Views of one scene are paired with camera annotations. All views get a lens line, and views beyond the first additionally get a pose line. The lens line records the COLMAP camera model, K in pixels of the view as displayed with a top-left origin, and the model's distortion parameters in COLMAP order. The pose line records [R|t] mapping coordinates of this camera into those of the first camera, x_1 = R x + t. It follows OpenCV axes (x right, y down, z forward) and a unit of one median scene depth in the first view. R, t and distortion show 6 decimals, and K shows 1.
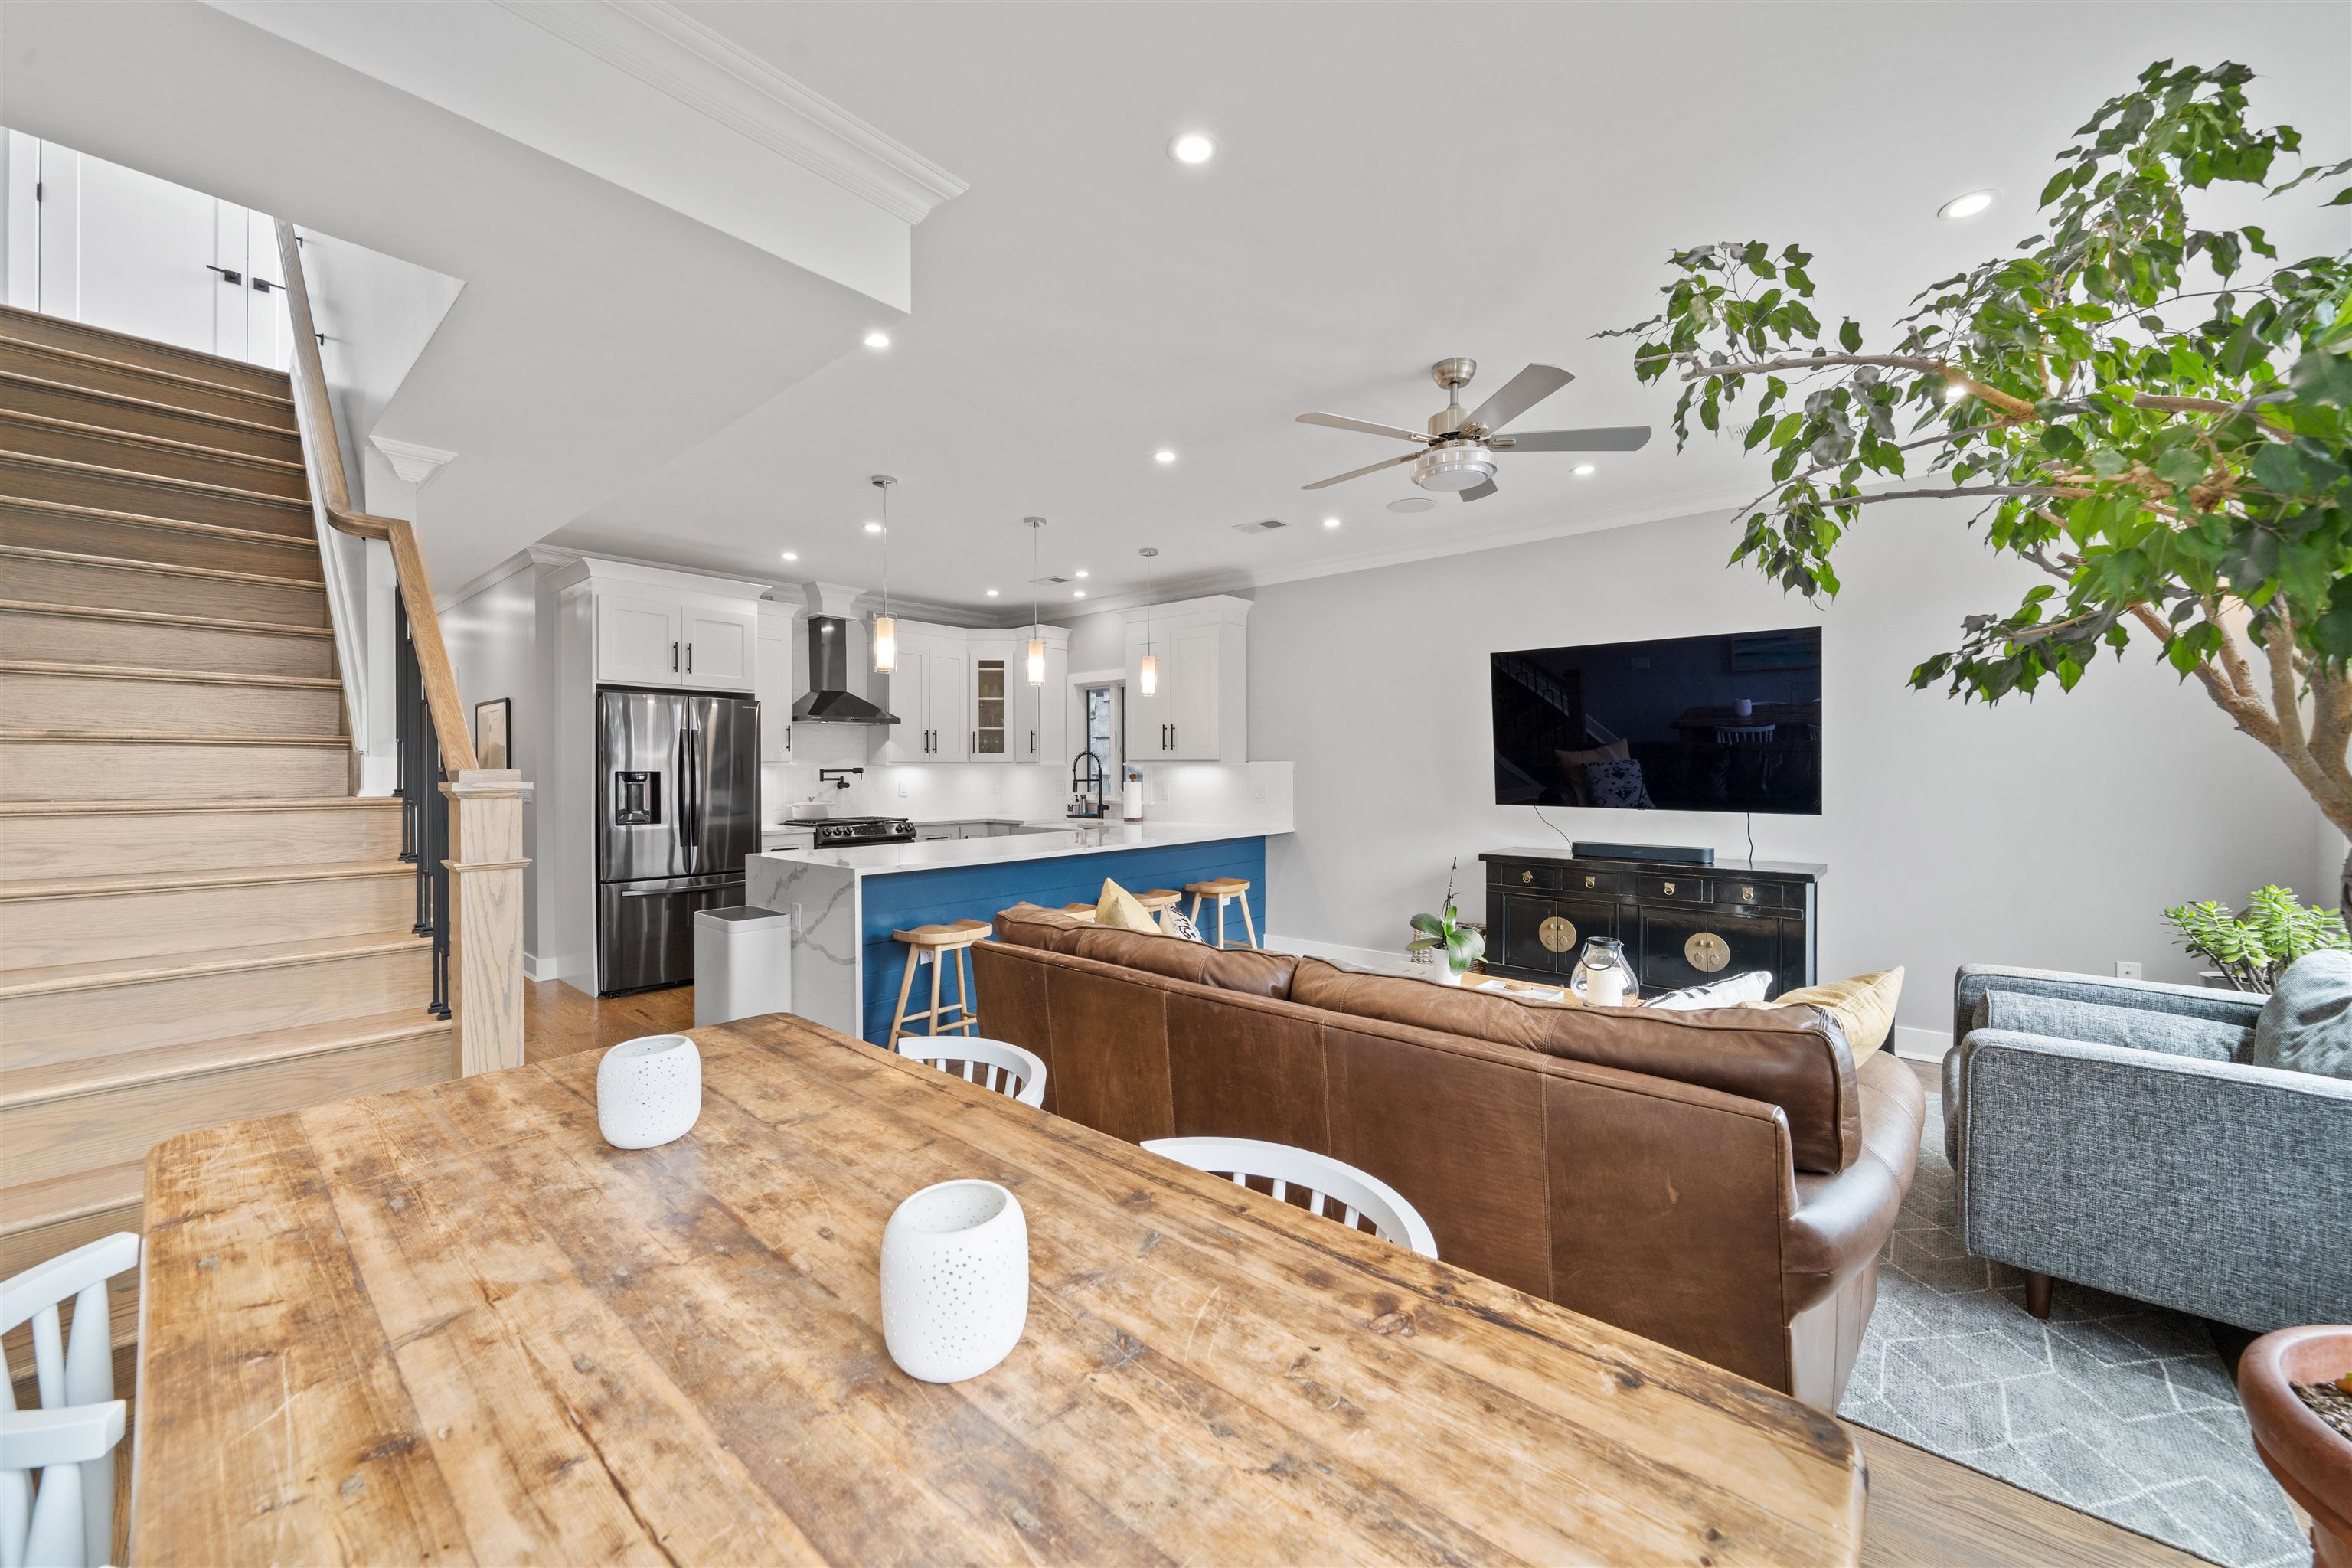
lens RADIAL K [[888.4, 0, 1173.6], [0, 888.4, 772.8], [0, 0, 1]] dist [-0.003560, -0.000271]
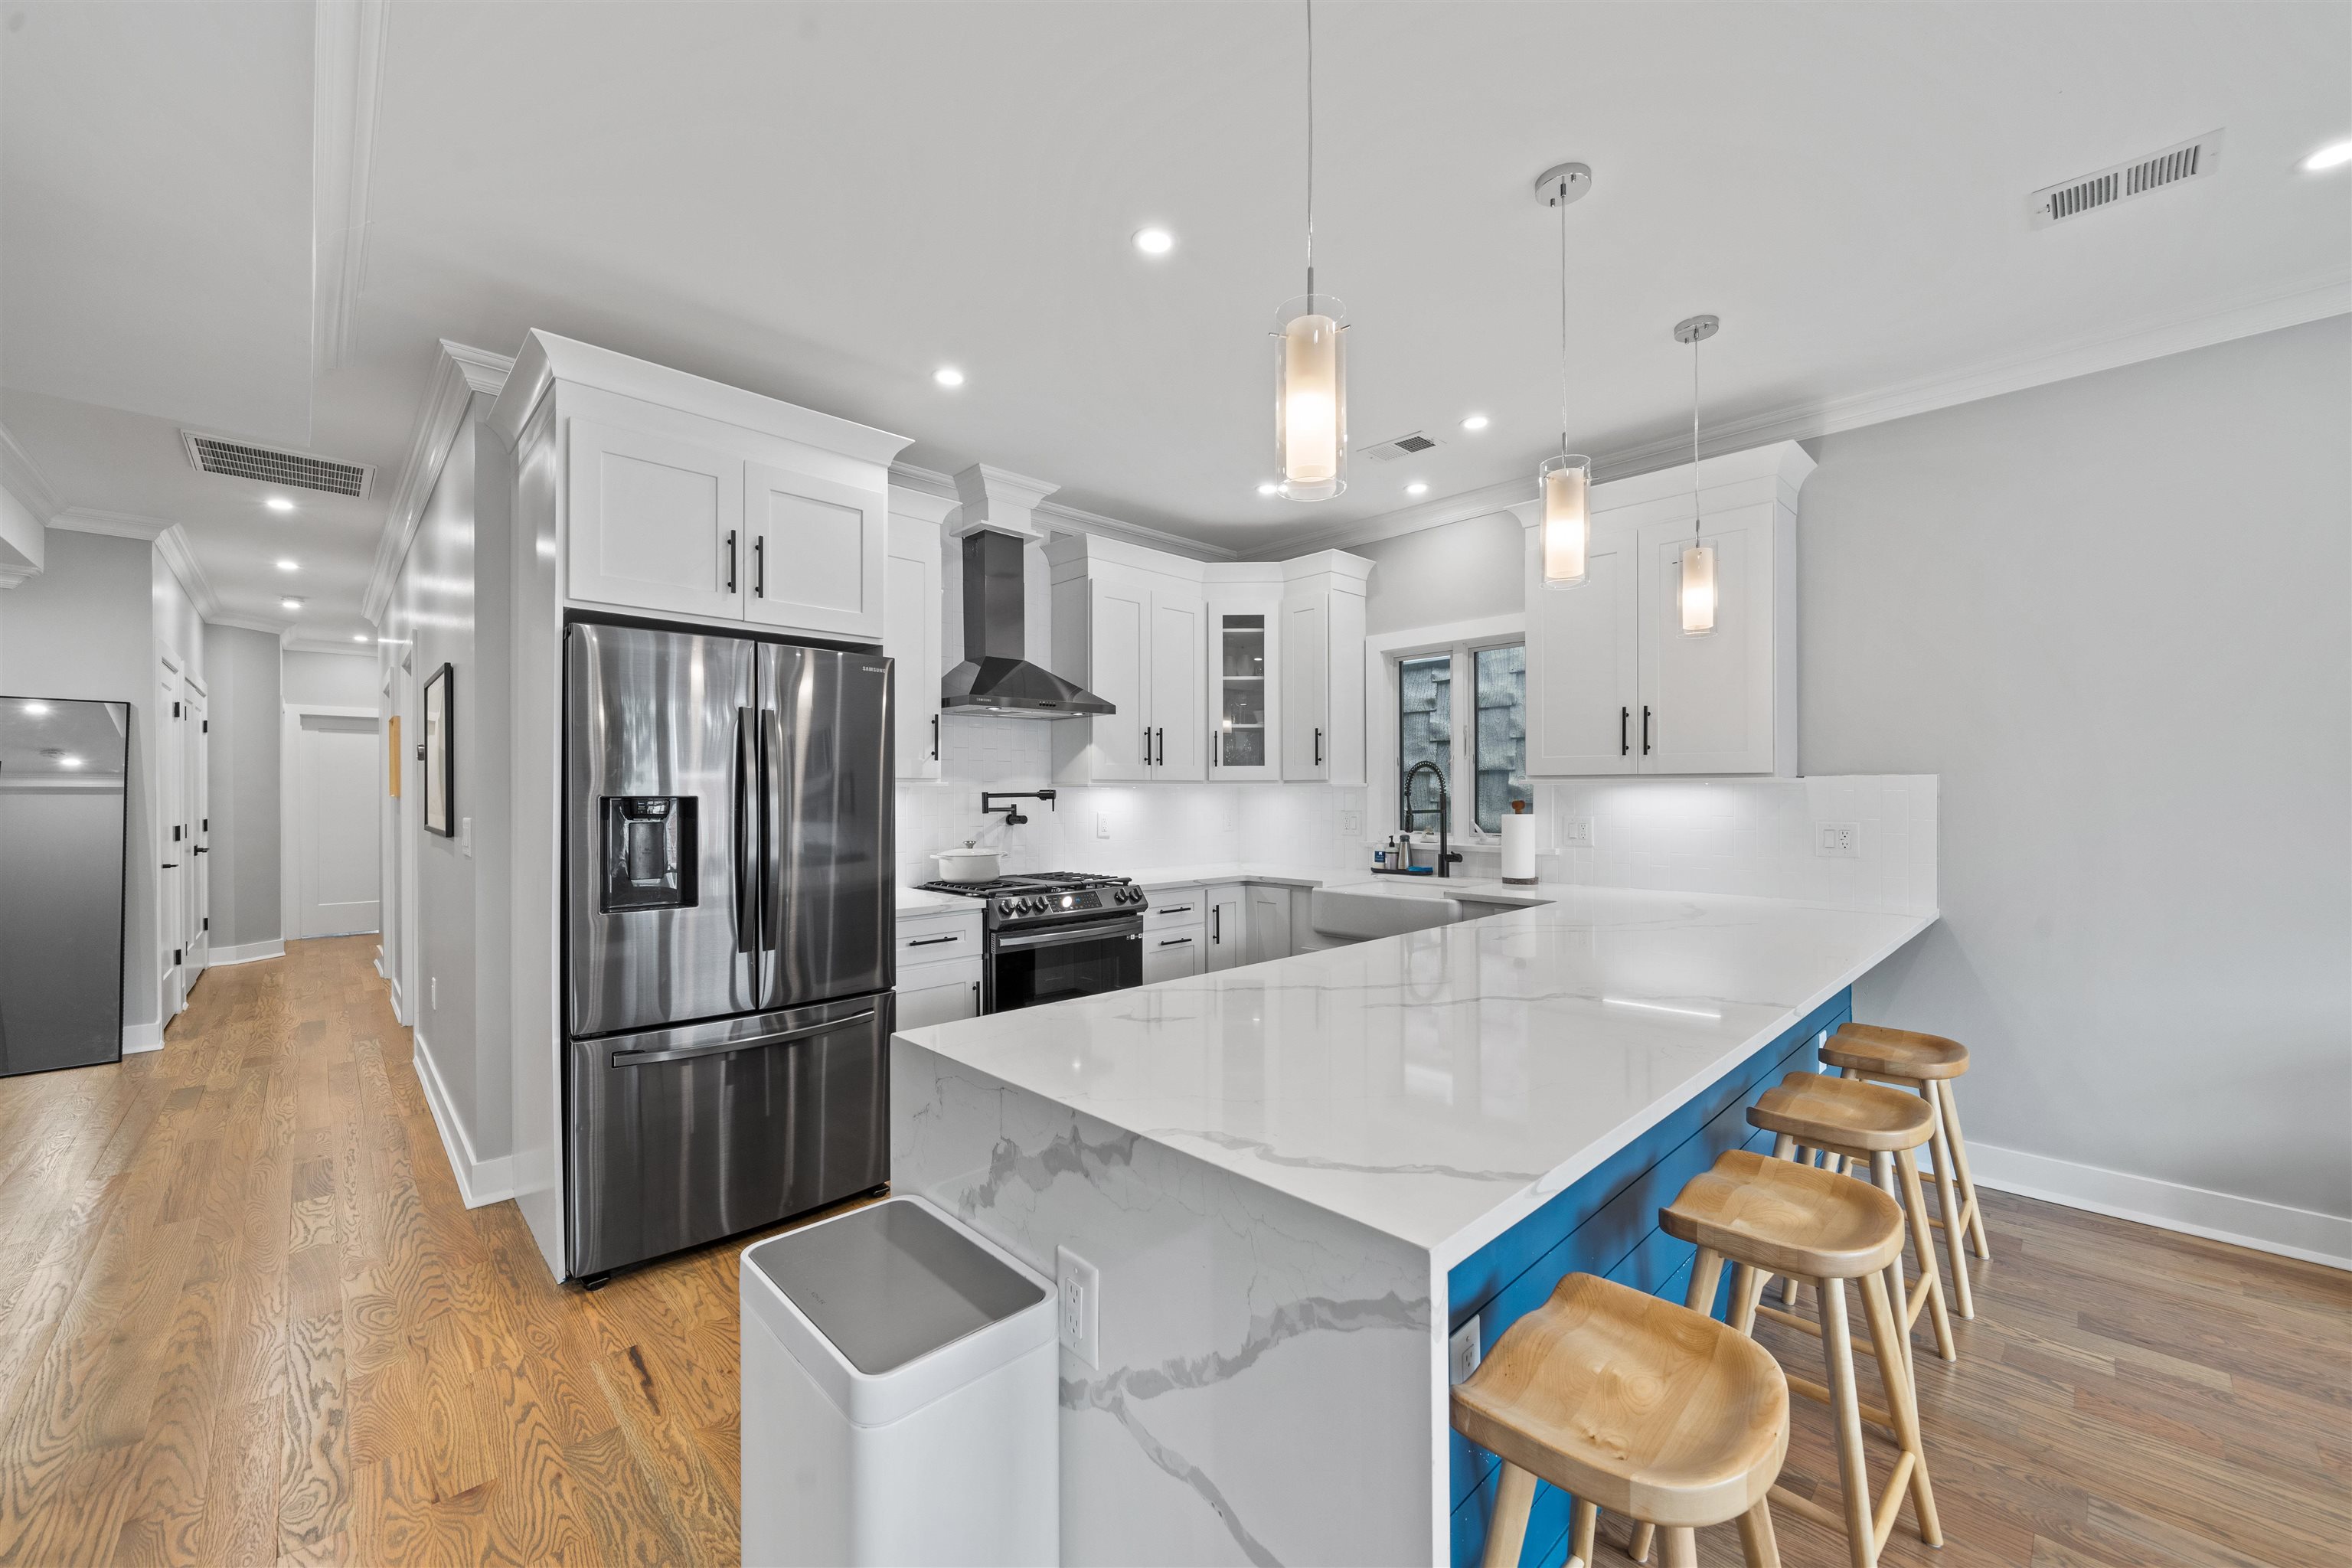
lens RADIAL K [[907.4, 0, 1181.9], [0, 907.4, 789.6], [0, 0, 1]] dist [-0.000936, 0.000005]
pose [[0.996185, -0.001593, -0.087253, -0.240646], [0.000770, 0.999955, -0.009469, -0.000053], [0.087264, 0.009366, 0.996141, 0.467264]]
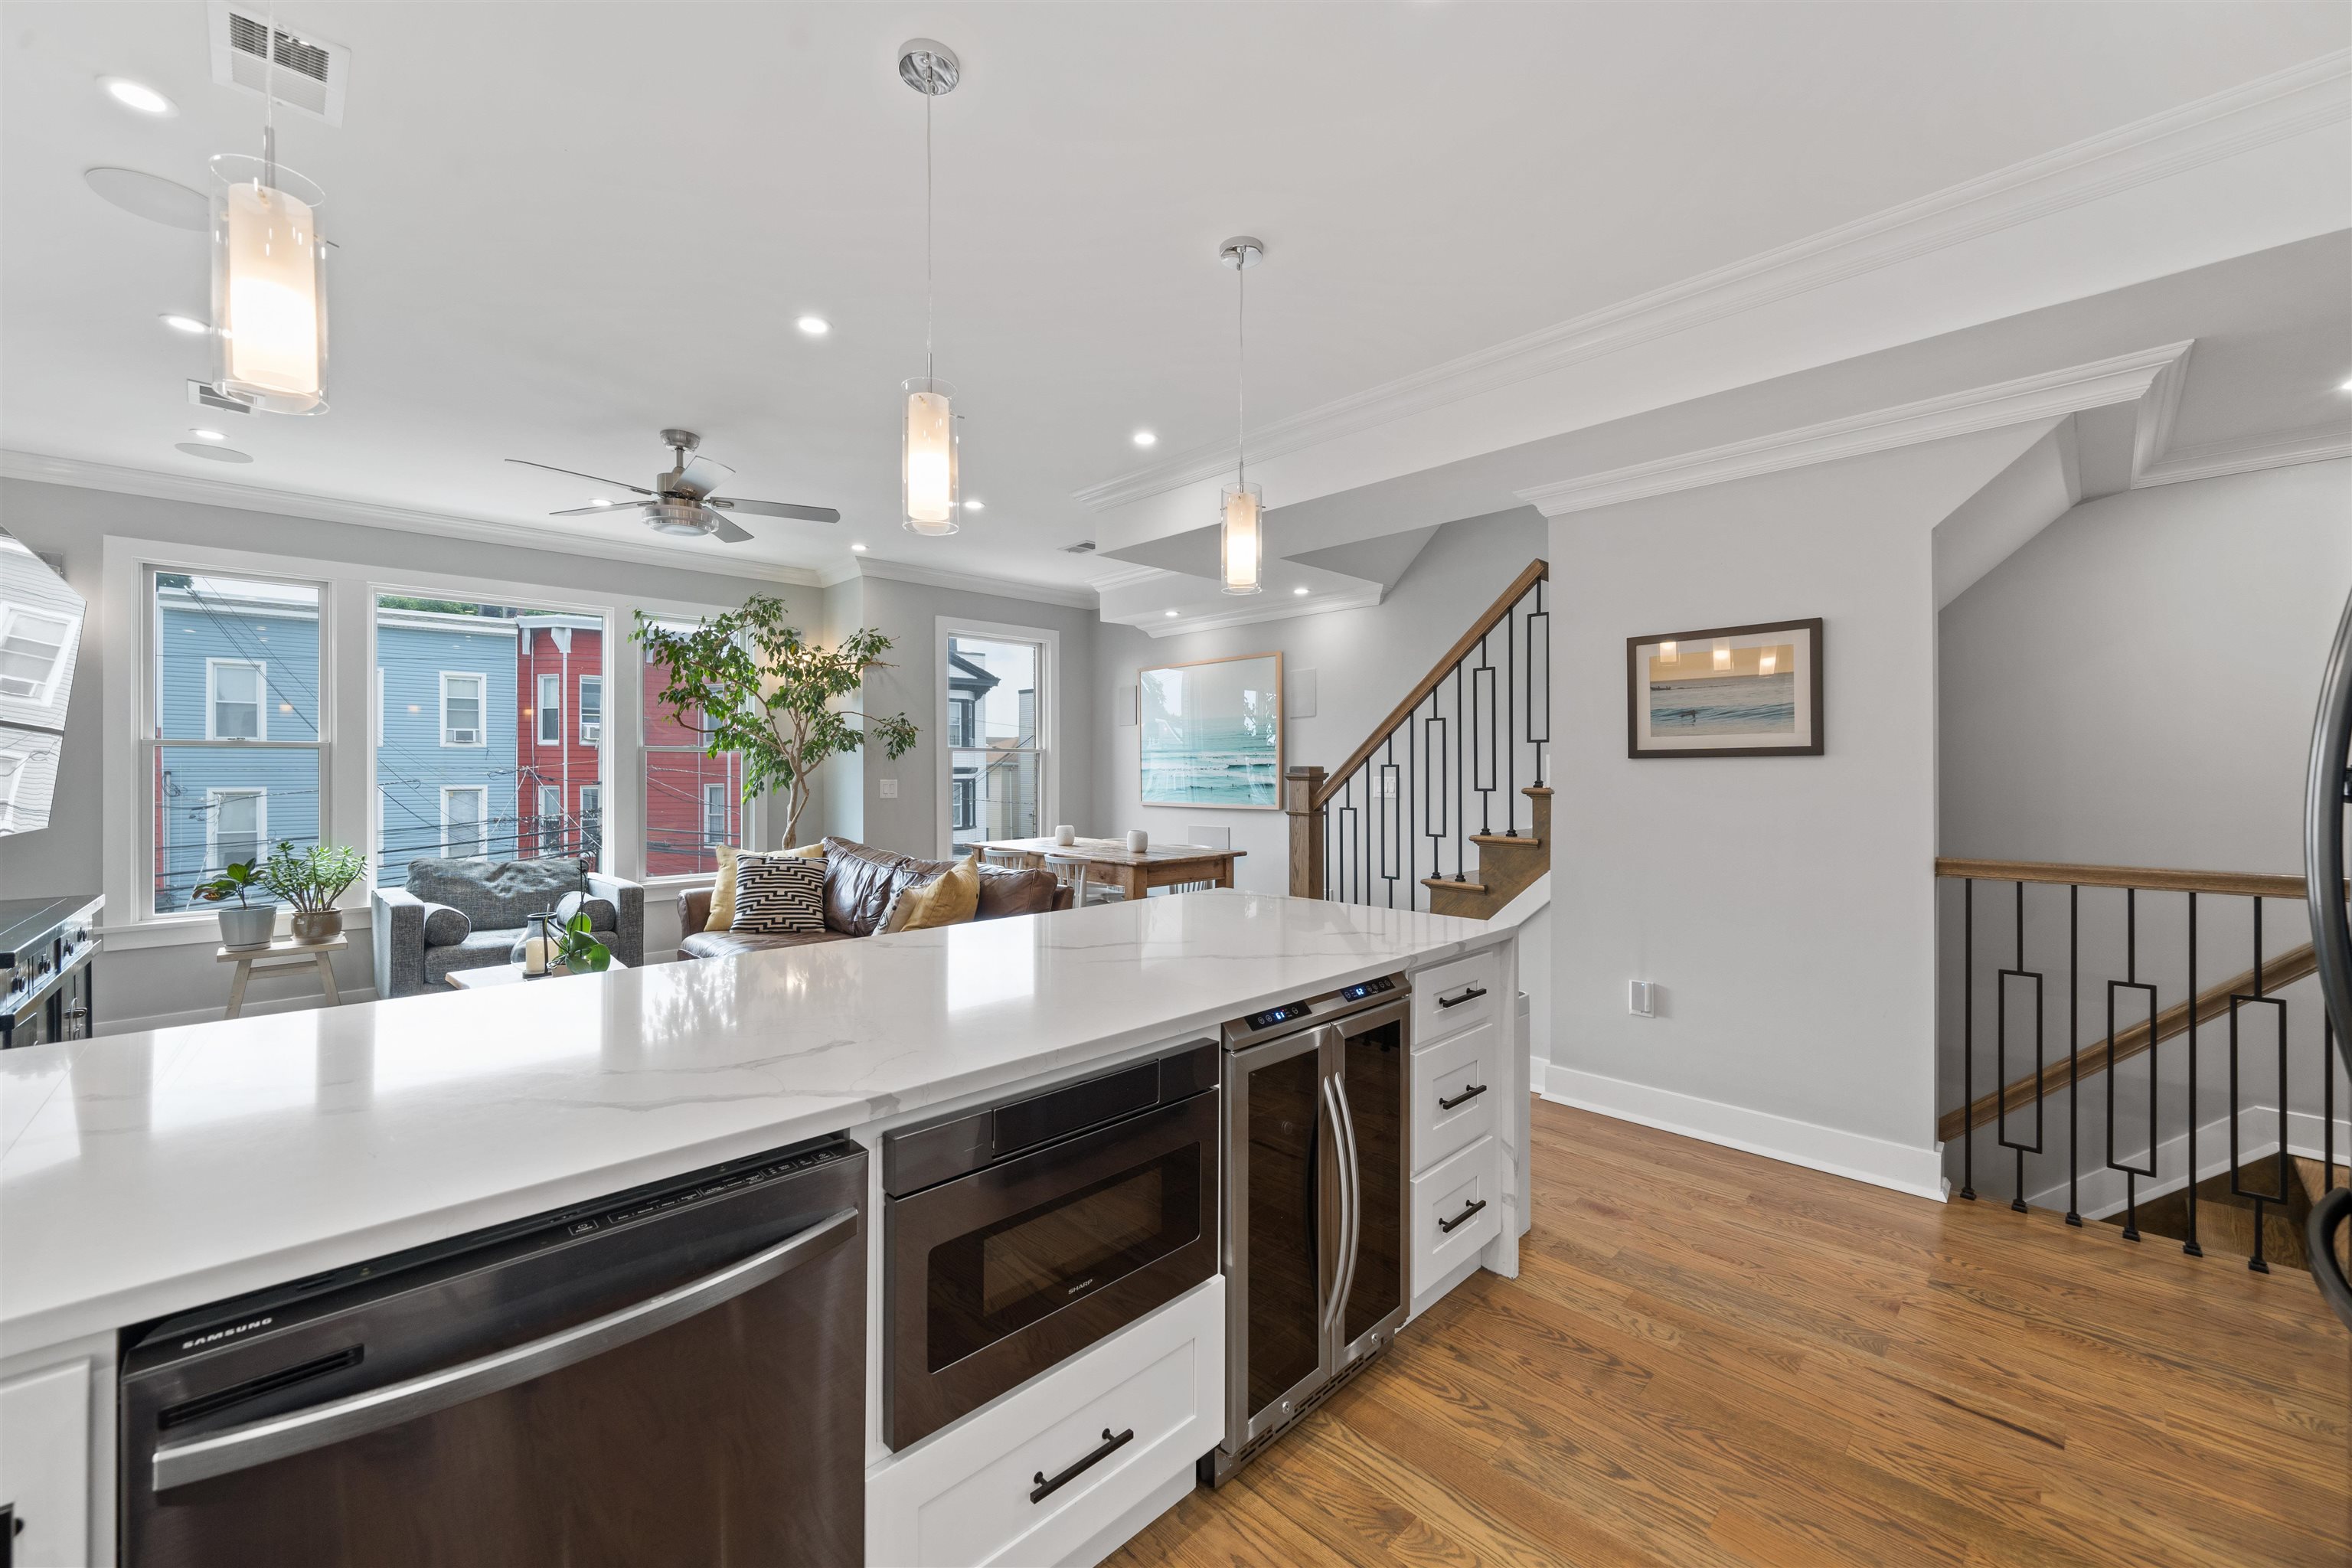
lens RADIAL K [[924.5, 0, 1162.1], [0, 924.5, 772.7], [0, 0, 1]] dist [-0.000344, -0.000002]
pose [[-0.996307, 0.003560, 0.085786, -0.227762], [0.004284, 0.999957, 0.008258, -0.002821], [-0.085753, 0.008595, -0.996279, 1.114352]]
